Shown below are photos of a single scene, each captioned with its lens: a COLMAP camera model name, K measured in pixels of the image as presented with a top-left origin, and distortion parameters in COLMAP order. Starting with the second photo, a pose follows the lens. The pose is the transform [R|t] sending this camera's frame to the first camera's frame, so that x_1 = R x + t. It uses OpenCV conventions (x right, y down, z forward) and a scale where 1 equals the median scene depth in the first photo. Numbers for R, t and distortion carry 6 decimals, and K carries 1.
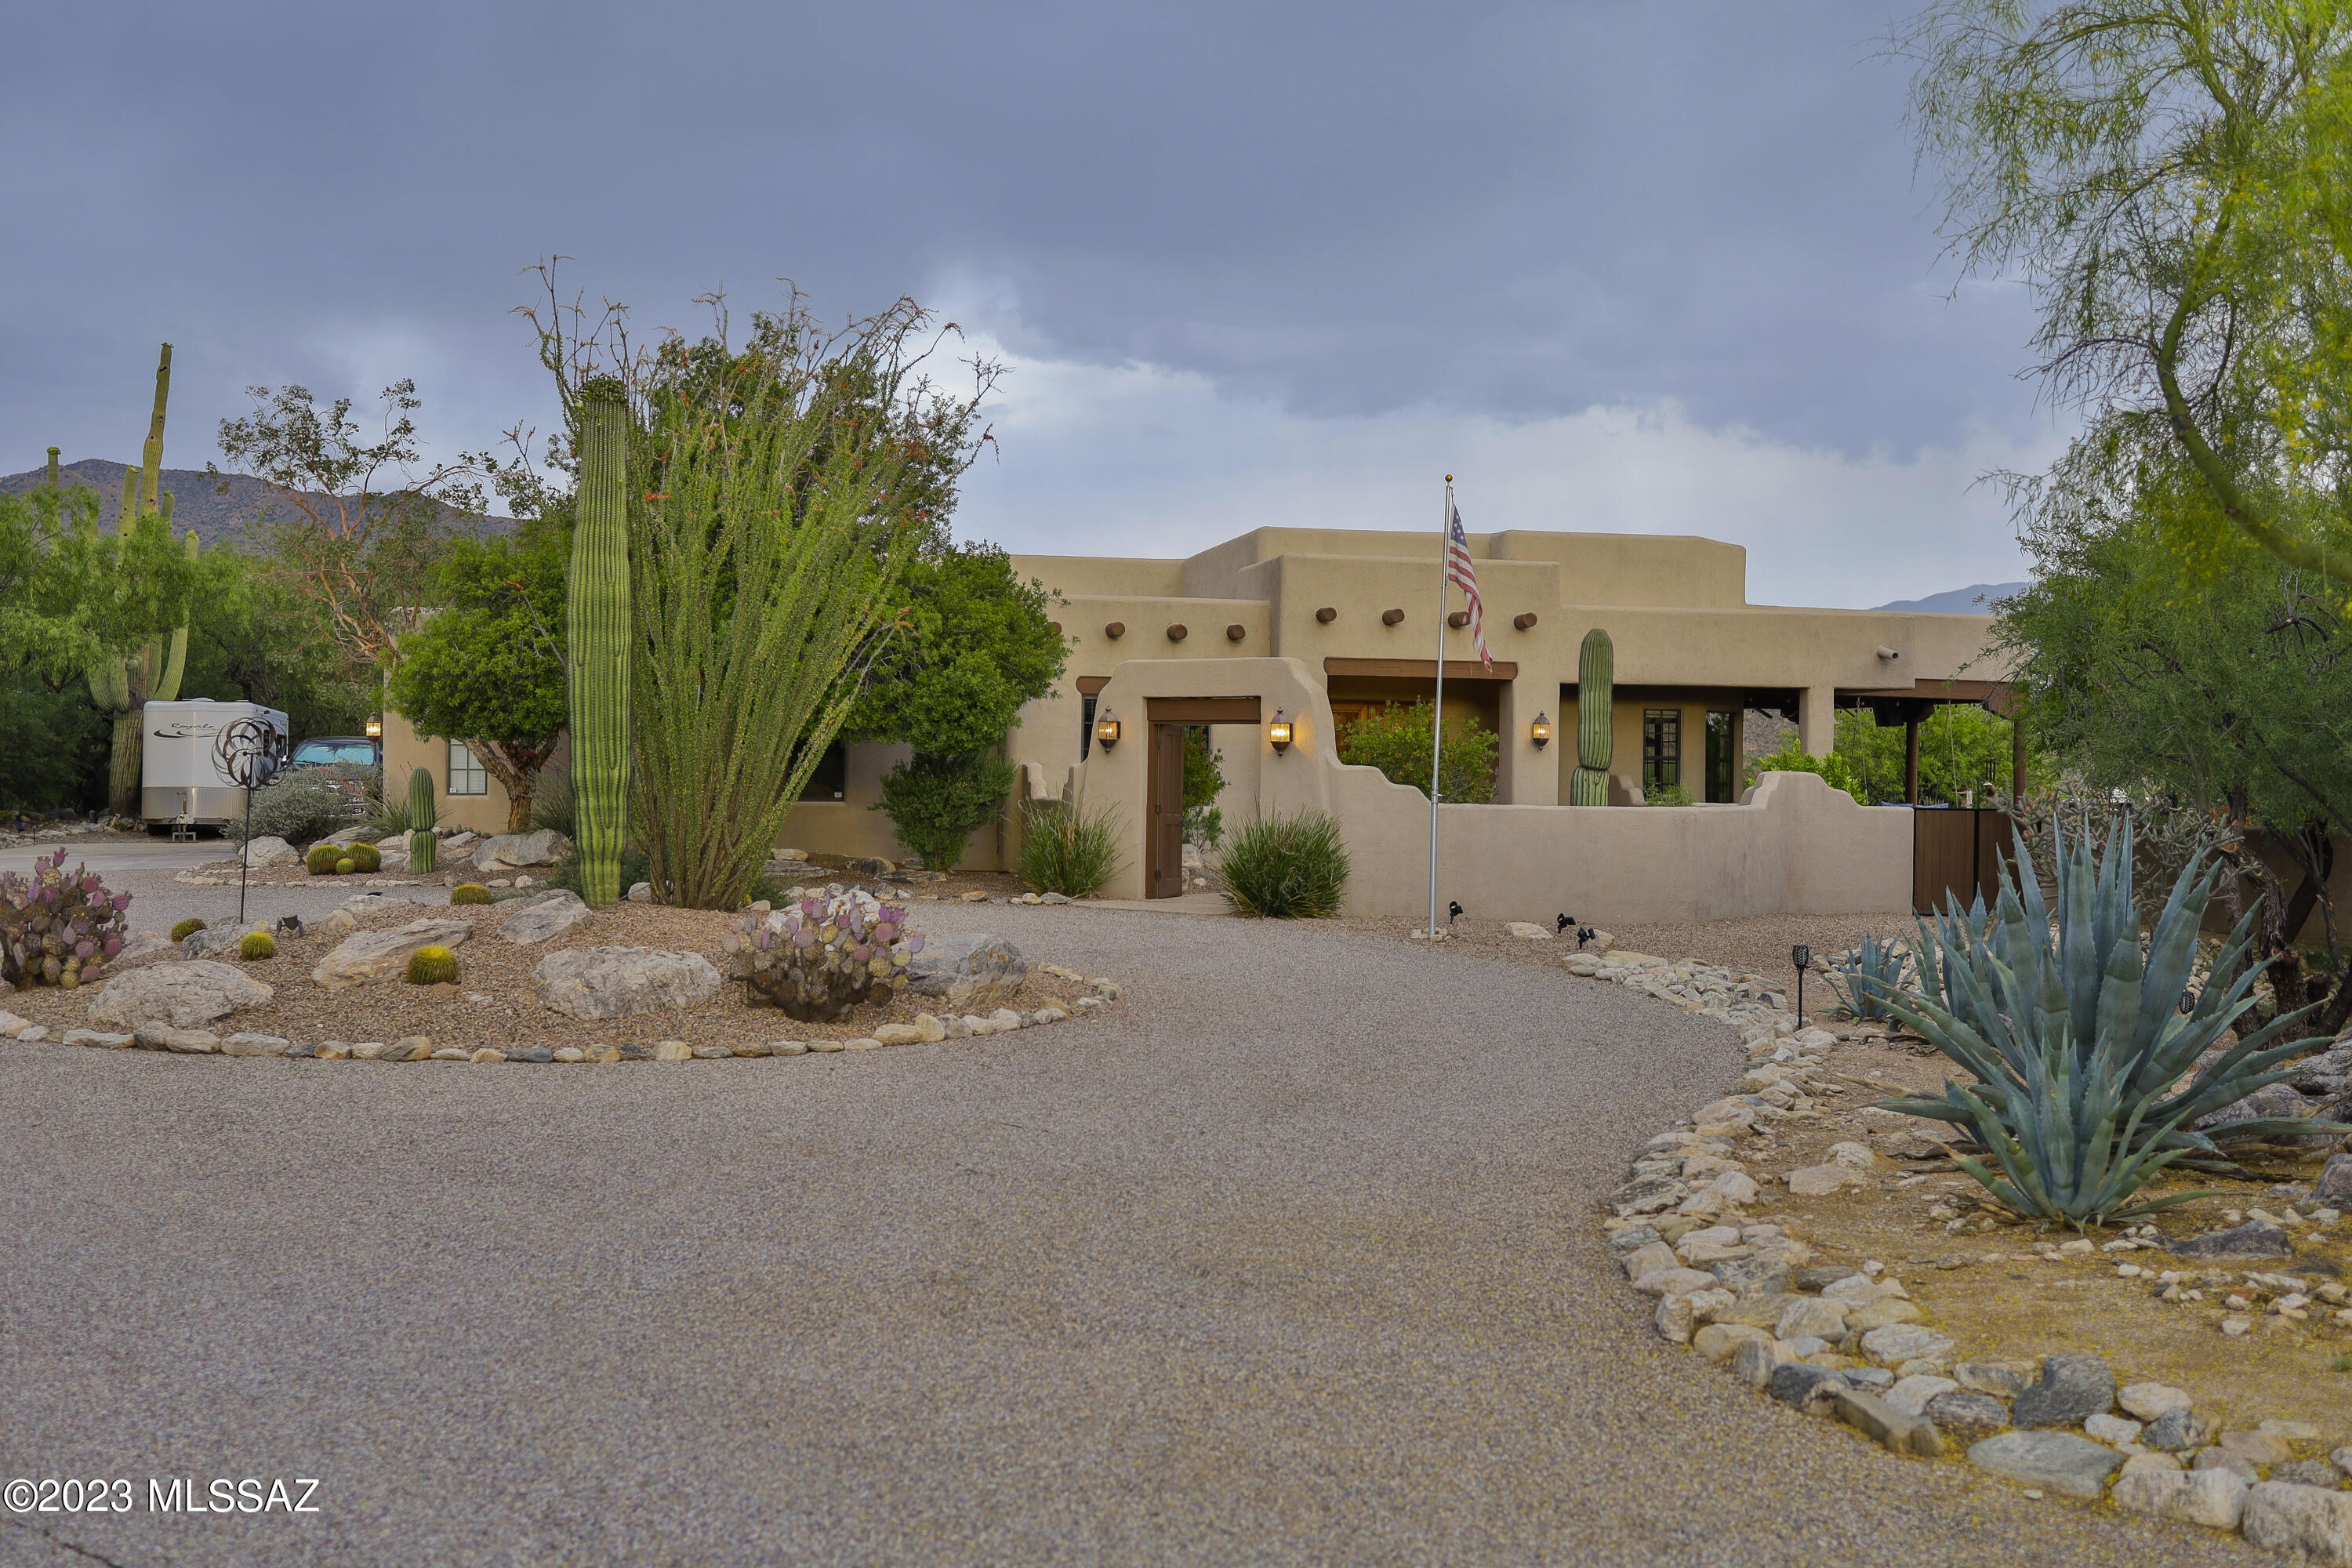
lens RADIAL K [[2487.9, 0, 1176.0], [0, 2487.9, 784.0], [0, 0, 1]] dist [-0.010412, -0.008520]
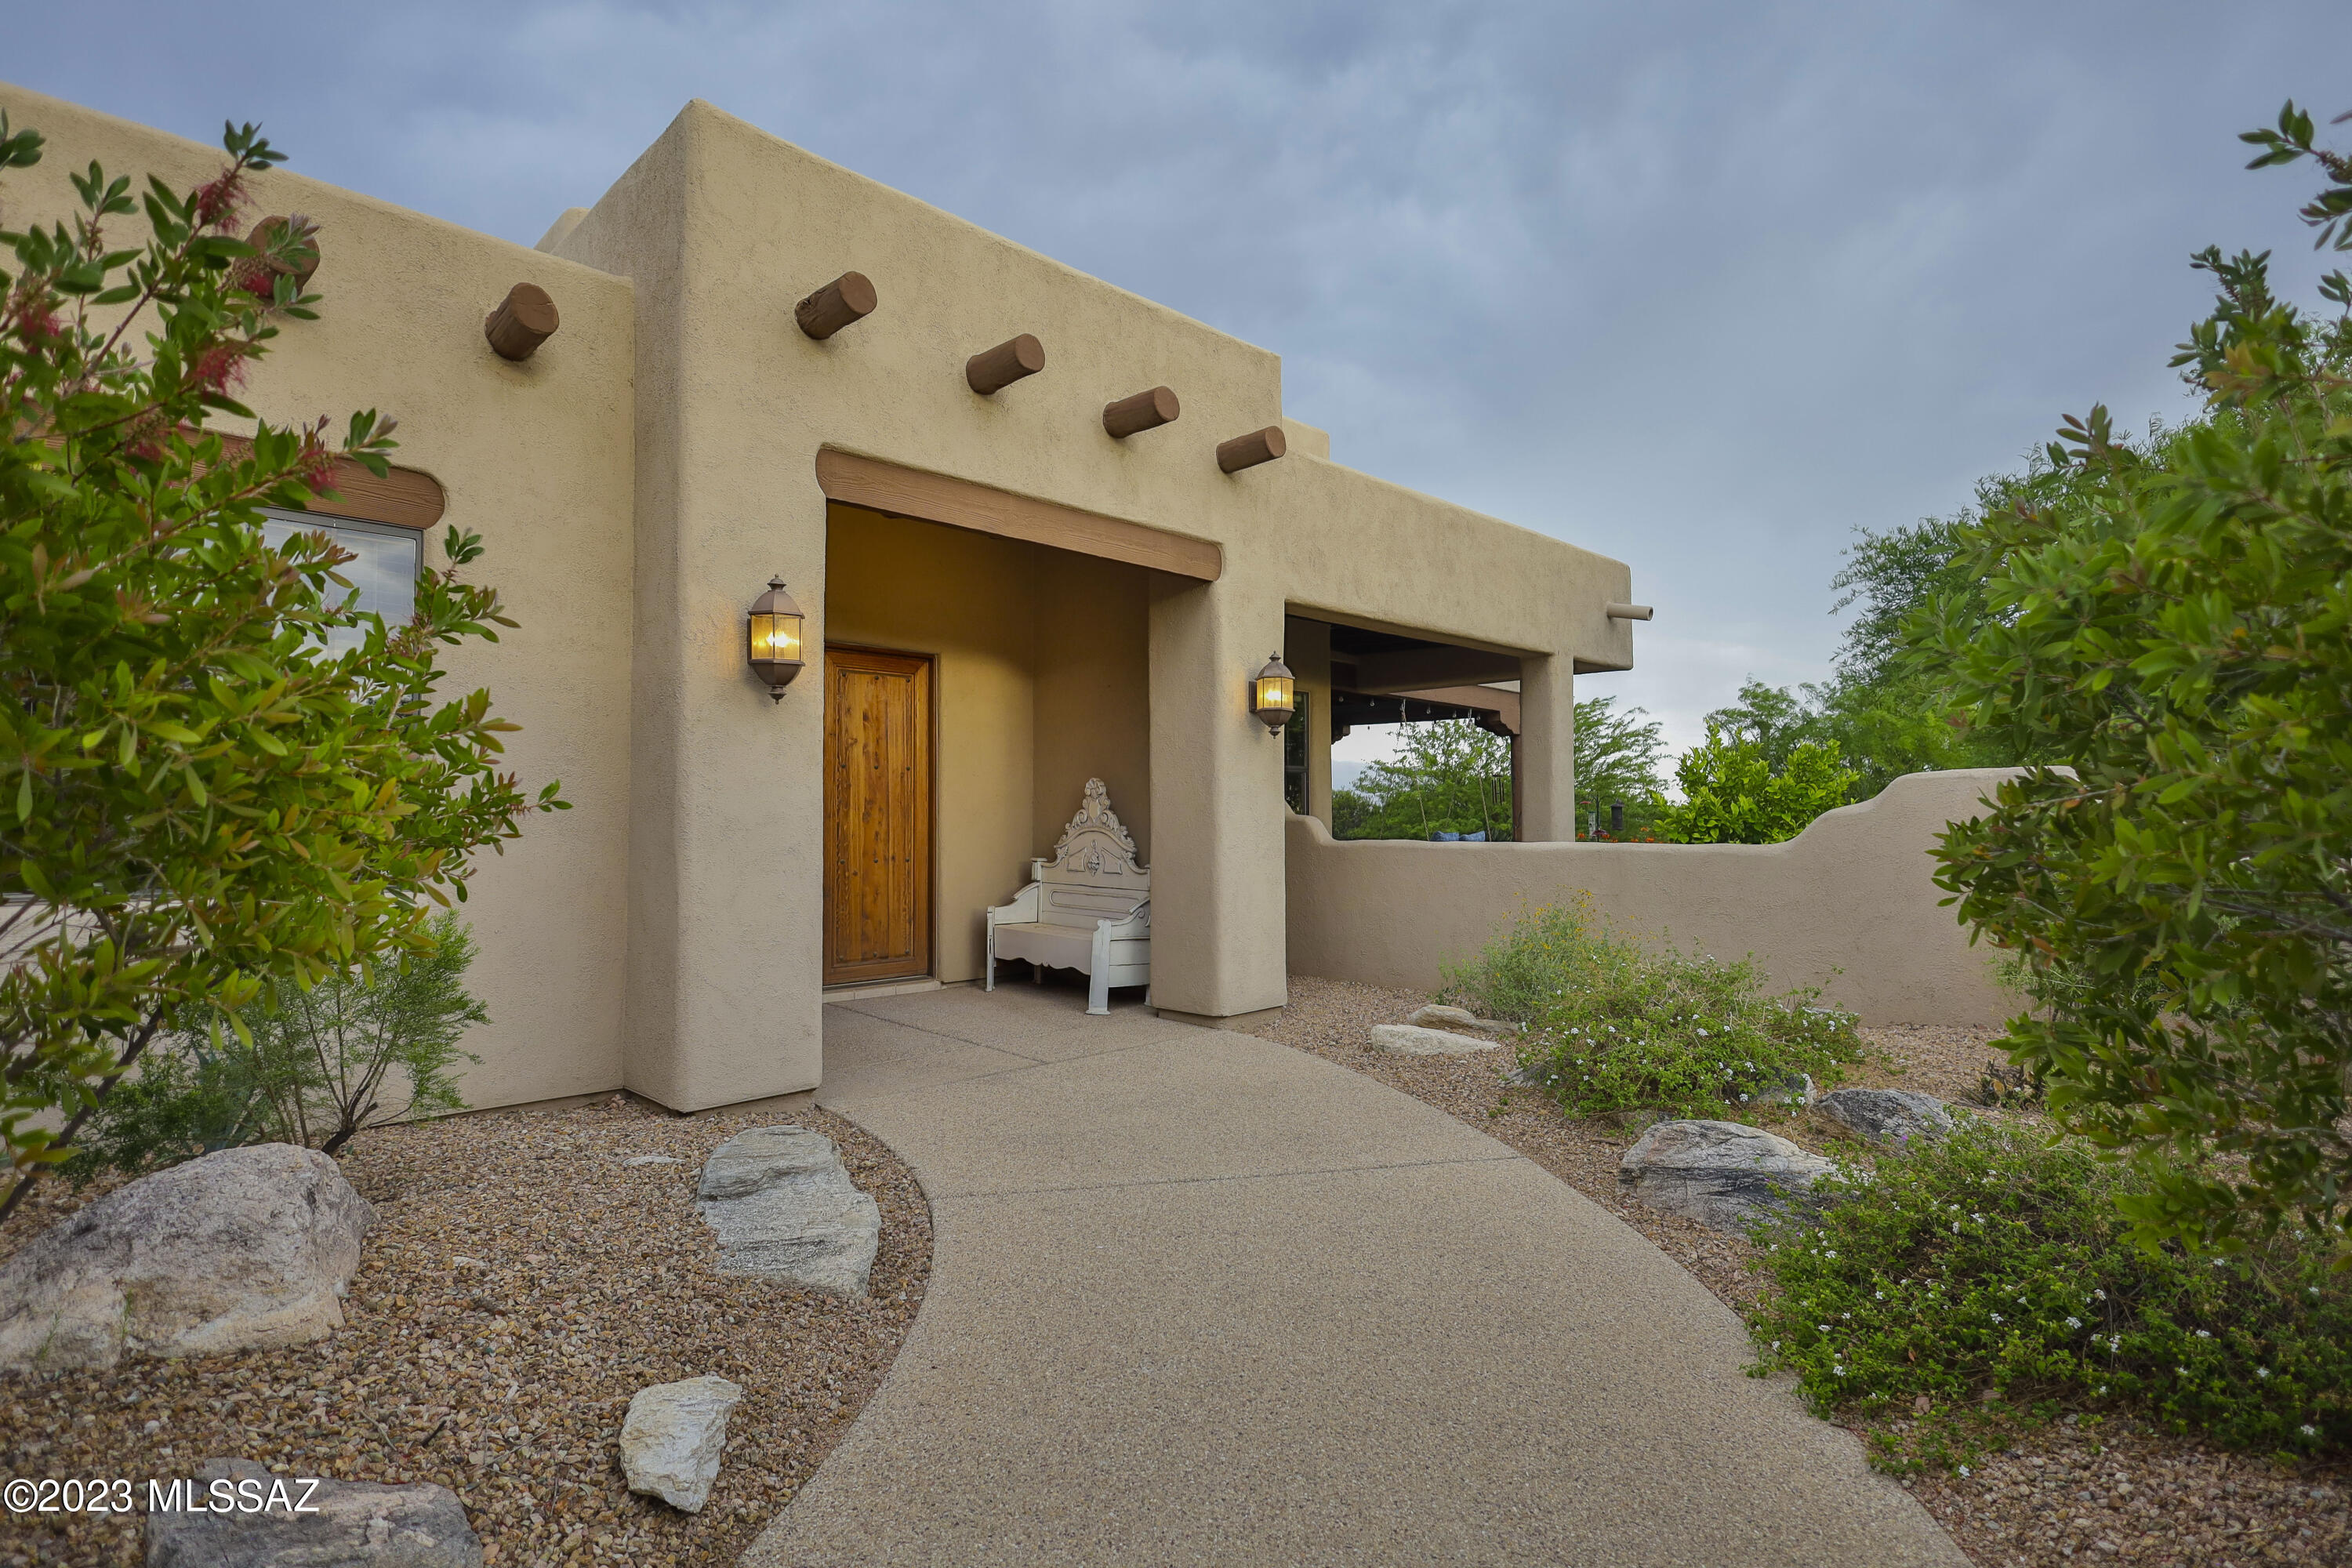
lens RADIAL K [[1155.0, 0, 1176.0], [0, 1155.0, 784.0], [0, 0, 1]] dist [-0.003368, -0.001147]
pose [[0.841603, 0.002266, 0.540092, 0.014779], [0.011501, 0.999689, -0.022117, 0.000410], [-0.539974, 0.024825, 0.841315, 0.830808]]
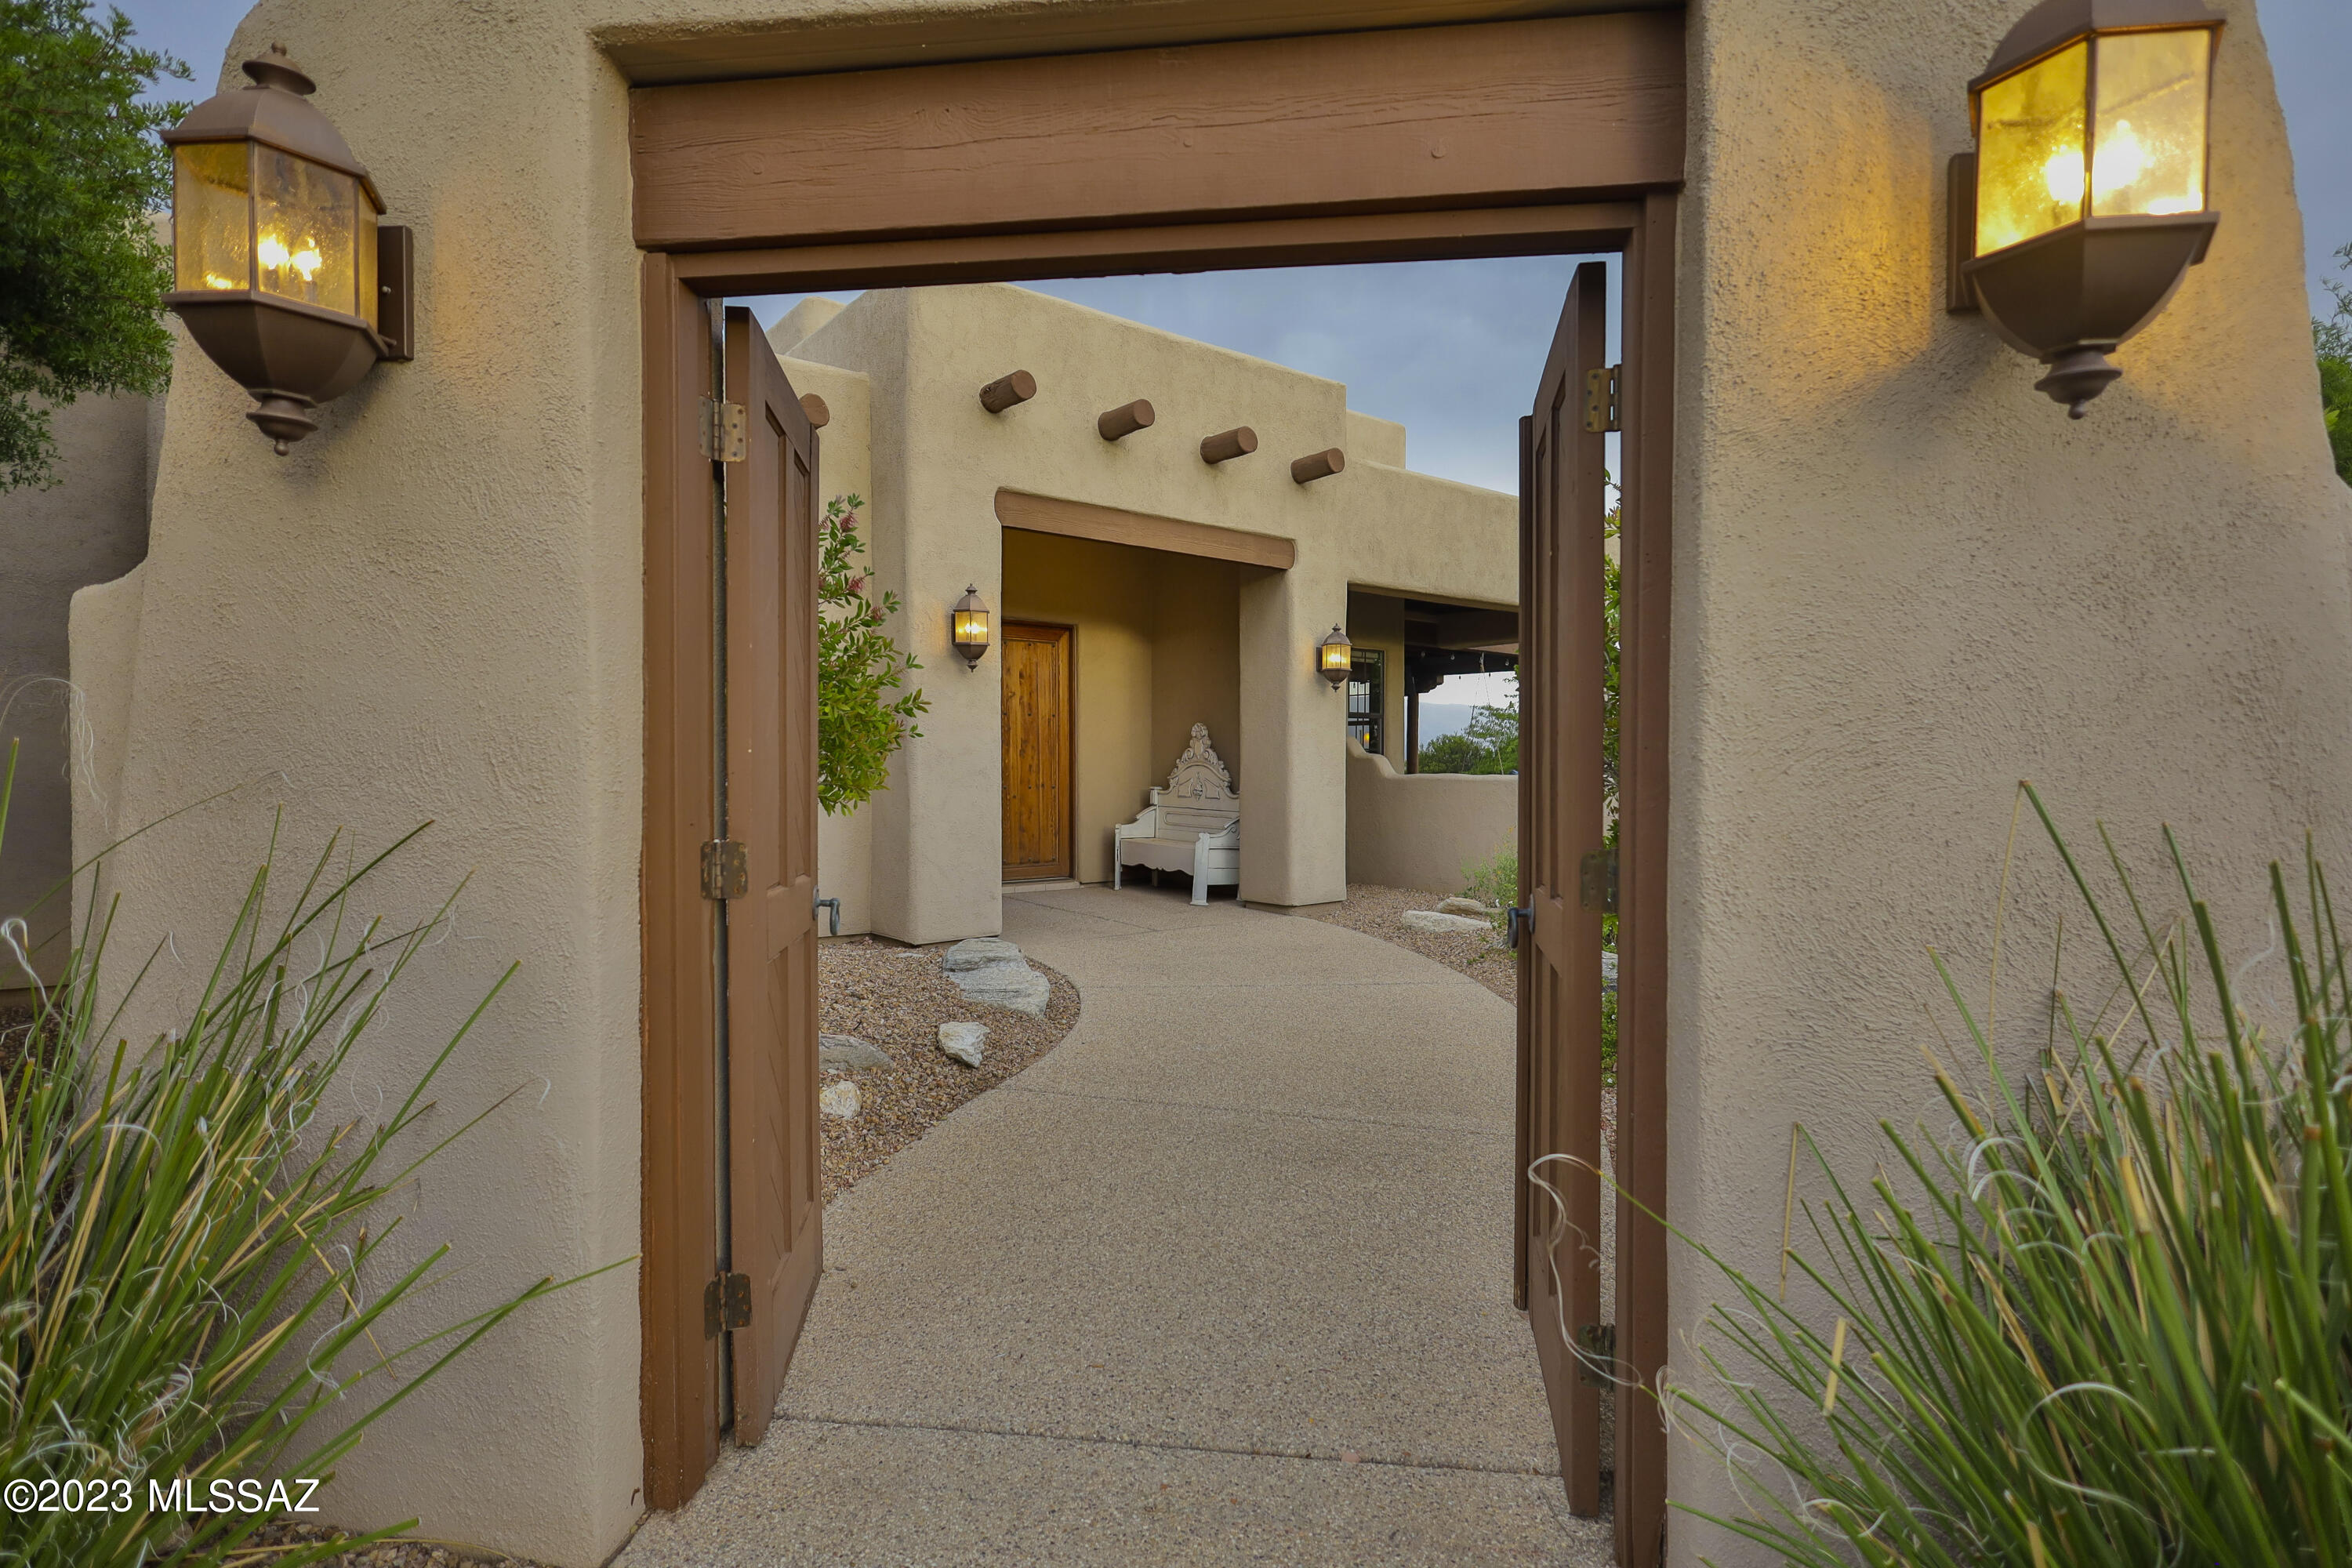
lens RADIAL K [[1155.0, 0, 1176.0], [0, 1155.0, 784.0], [0, 0, 1]] dist [-0.003368, -0.001147]
pose [[0.896678, -0.017923, 0.442321, -0.010268], [0.008360, 0.999687, 0.023559, 0.002528], [-0.442605, -0.017427, 0.896547, 0.770824]]
